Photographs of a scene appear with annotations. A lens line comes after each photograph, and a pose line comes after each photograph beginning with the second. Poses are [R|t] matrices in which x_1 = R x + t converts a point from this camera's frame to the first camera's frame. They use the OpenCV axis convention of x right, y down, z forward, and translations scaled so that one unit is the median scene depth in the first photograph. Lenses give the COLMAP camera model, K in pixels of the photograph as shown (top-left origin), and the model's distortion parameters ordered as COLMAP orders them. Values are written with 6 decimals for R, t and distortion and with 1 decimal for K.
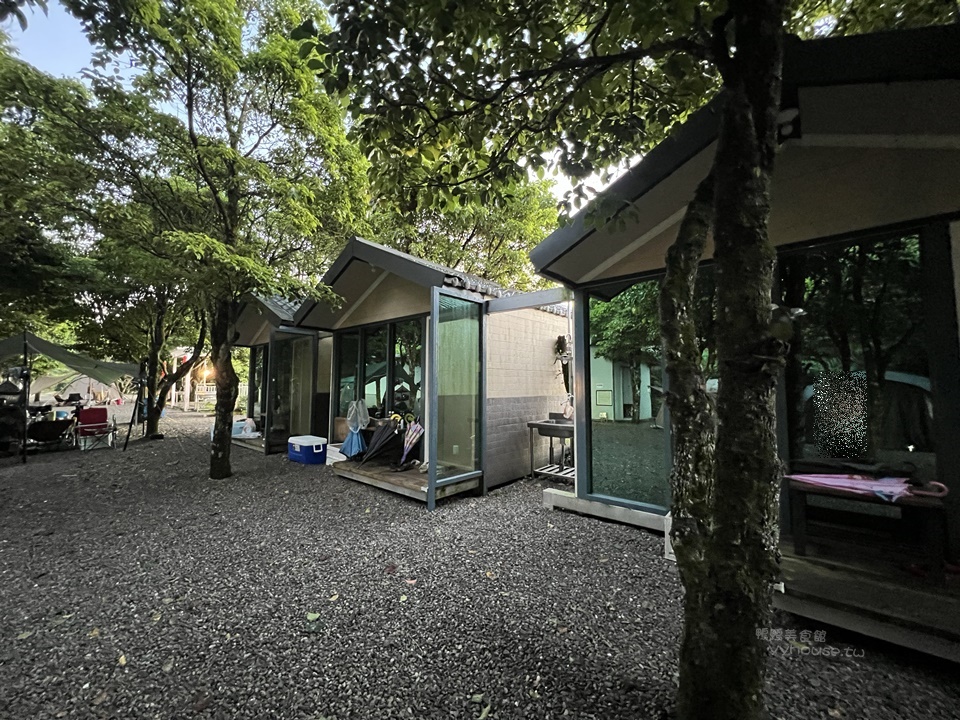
lens RADIAL K [[382.4, 0, 480.0], [0, 382.4, 360.0], [0, 0, 1]] dist [0.000646, 0.000017]
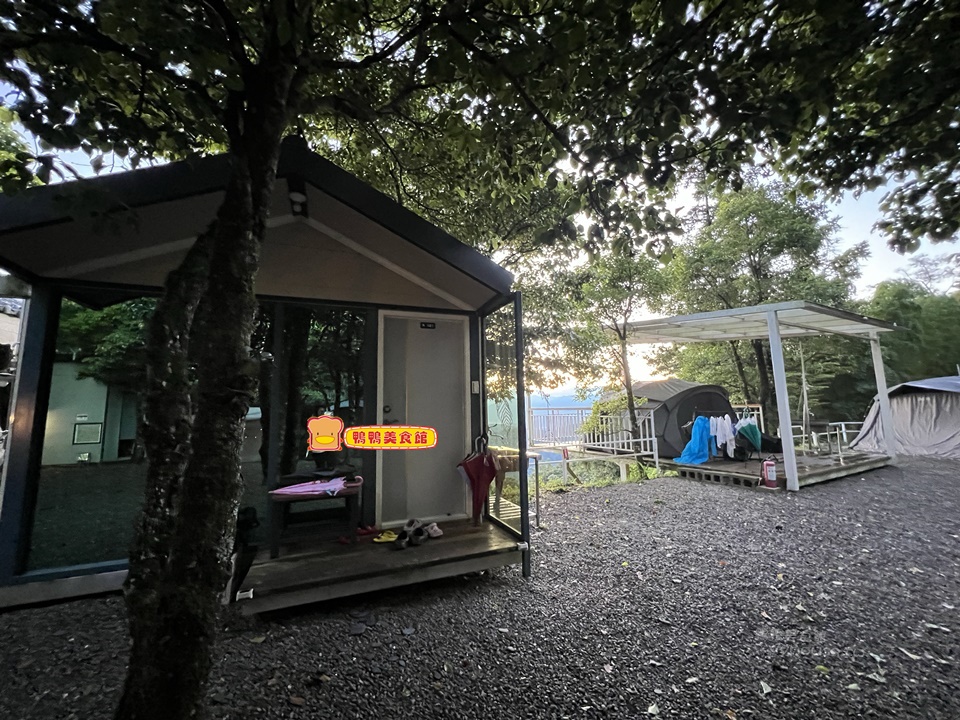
lens RADIAL K [[382.4, 0, 480.0], [0, 382.4, 360.0], [0, 0, 1]] dist [0.000646, 0.000017]
pose [[0.460246, 0.103894, 0.881691, 0.028987], [-0.039978, 0.994547, -0.096323, -0.011388], [-0.886891, 0.009084, 0.461890, -0.127878]]
